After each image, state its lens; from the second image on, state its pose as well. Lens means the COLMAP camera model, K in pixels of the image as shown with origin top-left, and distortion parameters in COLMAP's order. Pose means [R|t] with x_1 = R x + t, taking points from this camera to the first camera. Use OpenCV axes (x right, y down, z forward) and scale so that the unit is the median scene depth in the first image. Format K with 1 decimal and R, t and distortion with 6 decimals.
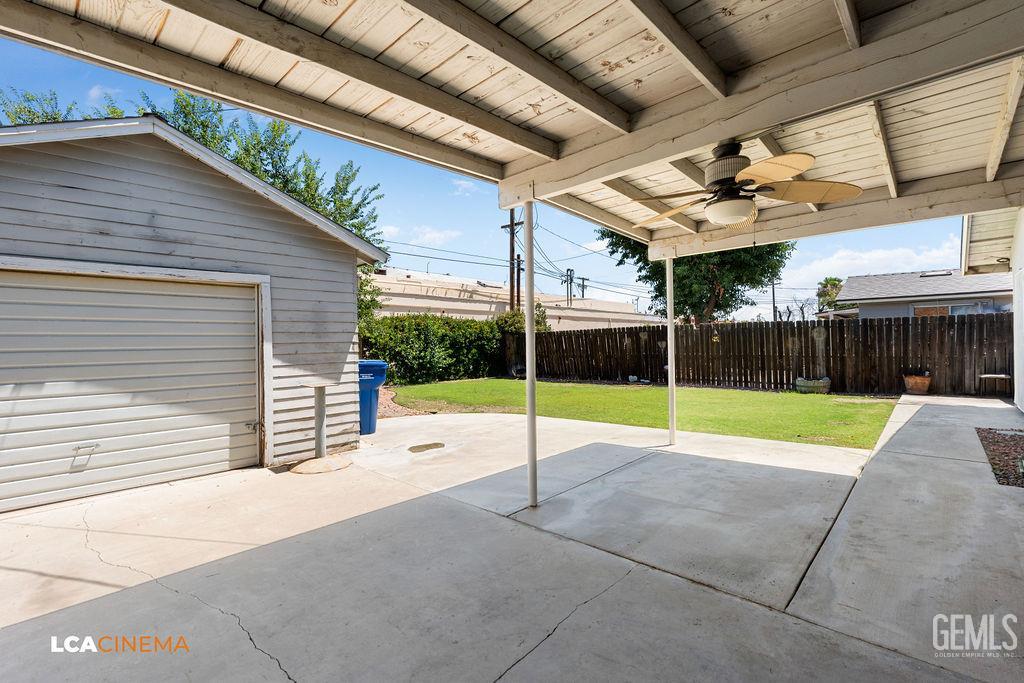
lens RADIAL K [[453.3, 0, 512.0], [0, 453.3, 341.5], [0, 0, 1]] dist [-0.002932, -0.000111]
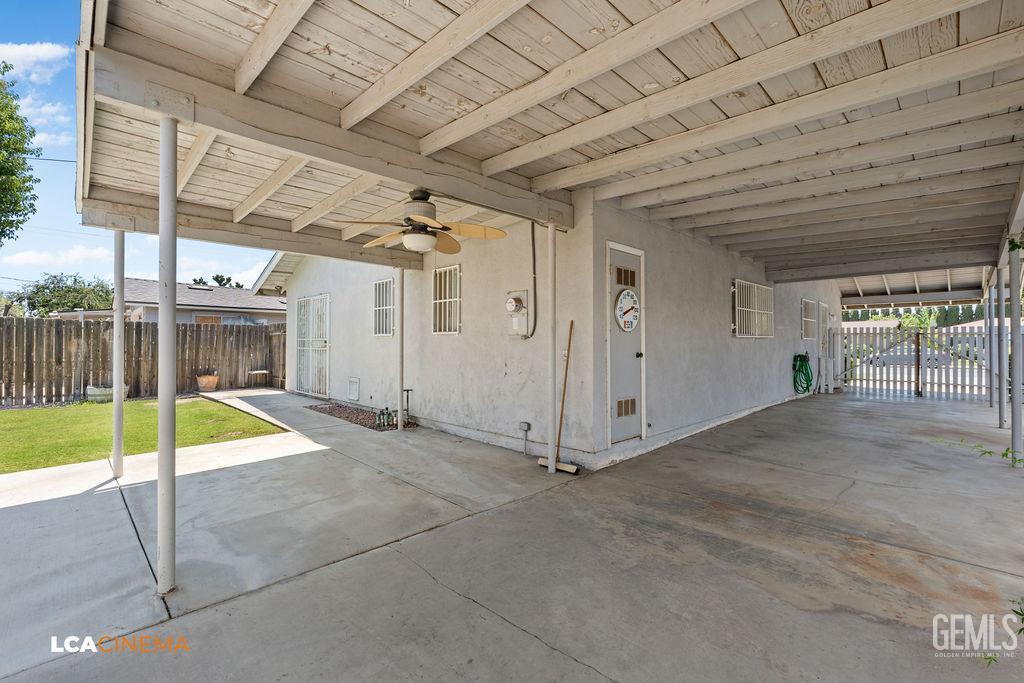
lens RADIAL K [[453.3, 0, 512.0], [0, 453.3, 341.5], [0, 0, 1]] dist [-0.002932, -0.000111]
pose [[0.028982, 0.022213, 0.999333, -0.636267], [-0.008801, 0.999720, -0.021967, 0.022106], [-0.999541, -0.008159, 0.029170, 0.539754]]
